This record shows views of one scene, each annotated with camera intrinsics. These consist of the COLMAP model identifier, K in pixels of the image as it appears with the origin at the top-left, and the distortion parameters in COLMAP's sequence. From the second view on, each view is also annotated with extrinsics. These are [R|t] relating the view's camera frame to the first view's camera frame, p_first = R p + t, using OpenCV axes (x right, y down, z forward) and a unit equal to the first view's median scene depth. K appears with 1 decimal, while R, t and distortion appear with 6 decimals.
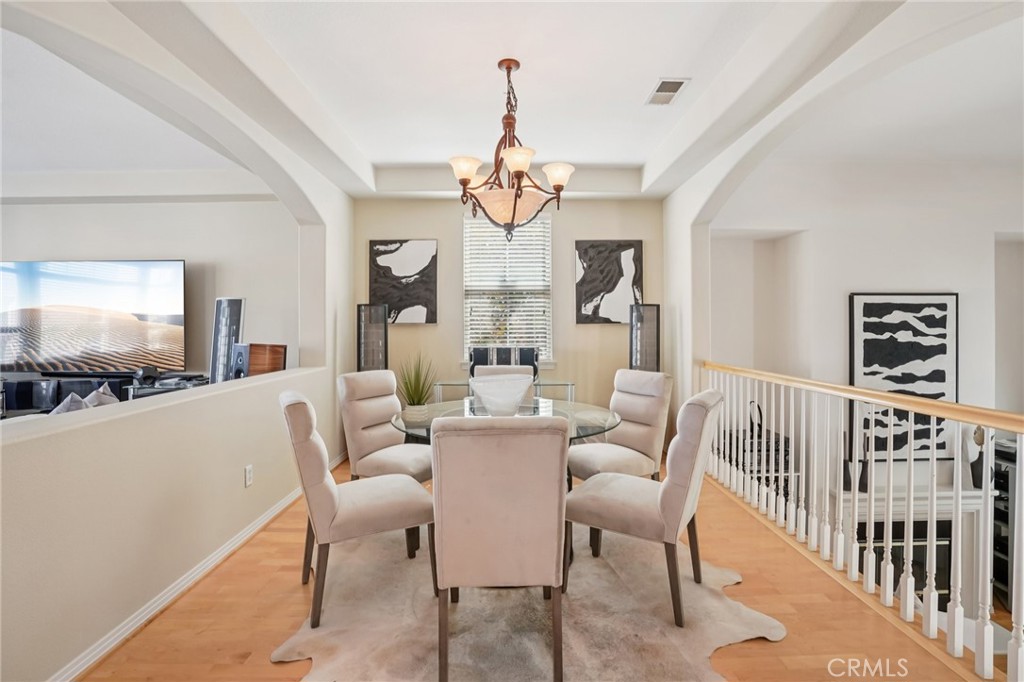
lens RADIAL K [[479.8, 0, 511.4], [0, 479.8, 334.2], [0, 0, 1]] dist [-0.070395, 0.033599]
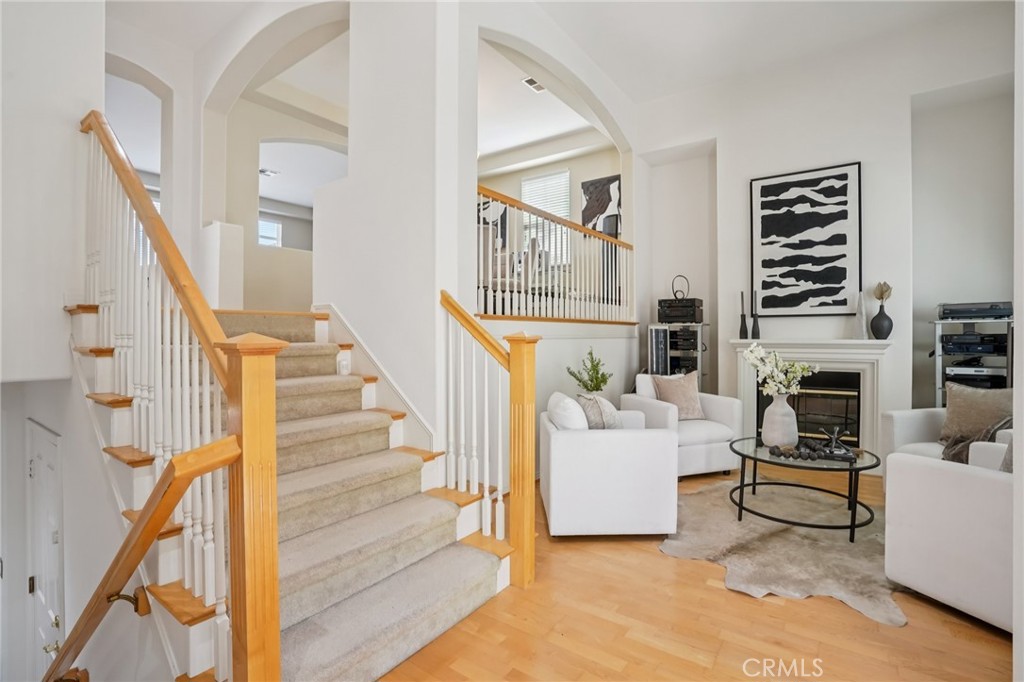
lens RADIAL K [[479.8, 0, 511.4], [0, 479.8, 334.2], [0, 0, 1]] dist [-0.070395, 0.033599]
pose [[0.797524, 0.001018, -0.603287, 0.972357], [-0.006624, 0.999953, -0.007069, 0.330442], [0.603251, 0.009634, 0.797493, -0.362356]]
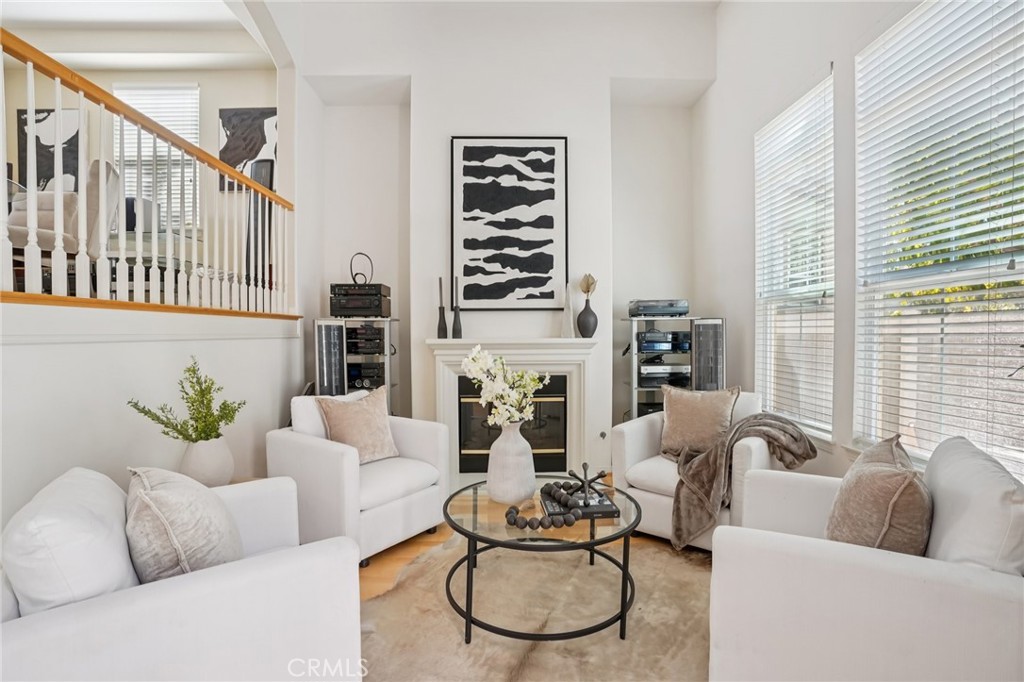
lens RADIAL K [[475.3, 0, 512.0], [0, 475.3, 341.0], [0, 0, 1]] dist [-0.073301, 0.032510]
pose [[0.999998, -0.001948, 0.000895, 0.852234], [0.001941, 0.999970, 0.007490, 0.328446], [-0.000910, -0.007488, 0.999972, 0.022534]]
